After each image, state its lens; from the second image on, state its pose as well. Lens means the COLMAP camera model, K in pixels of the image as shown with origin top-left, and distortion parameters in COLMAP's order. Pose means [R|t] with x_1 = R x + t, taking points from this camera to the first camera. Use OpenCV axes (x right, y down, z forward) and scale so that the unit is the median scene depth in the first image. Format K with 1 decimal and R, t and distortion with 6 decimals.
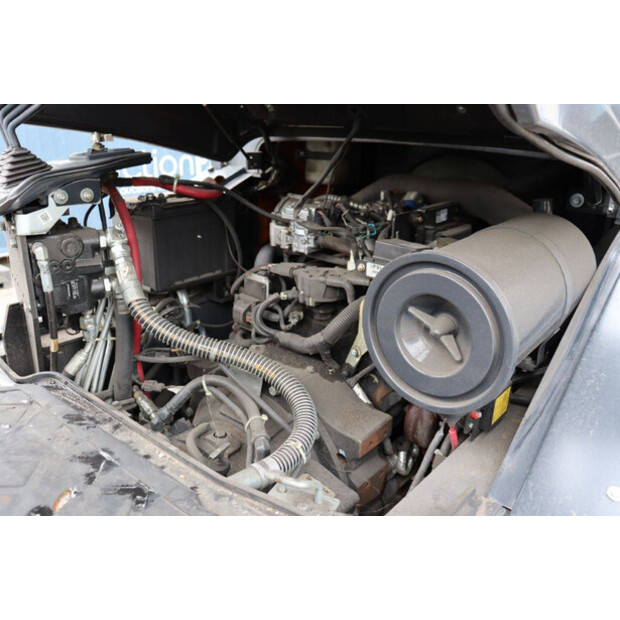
lens RADIAL K [[538.9, 0, 310.0], [0, 538.9, 310.0], [0, 0, 1]] dist [-0.067688, 0.012447]
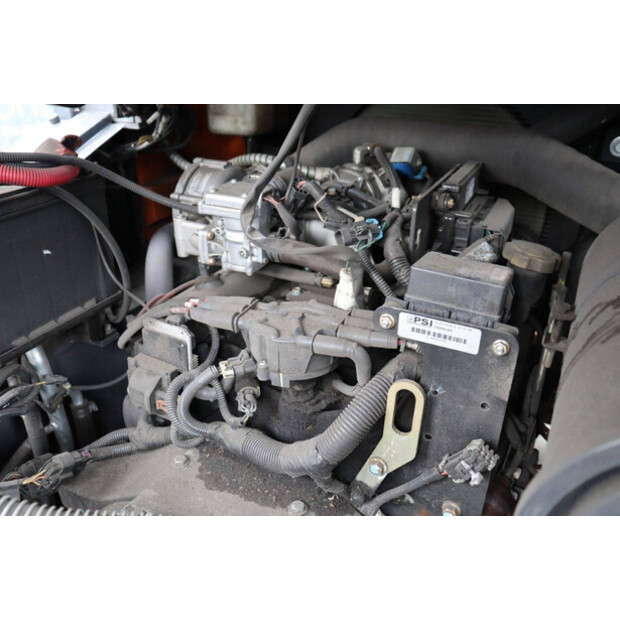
lens RADIAL K [[538.9, 0, 310.0], [0, 538.9, 310.0], [0, 0, 1]] dist [-0.067688, 0.012447]
pose [[0.972175, -0.116415, 0.203283, -0.063501], [0.090342, 0.986969, 0.133159, -0.134837], [-0.216136, -0.111089, 0.970023, 0.431836]]
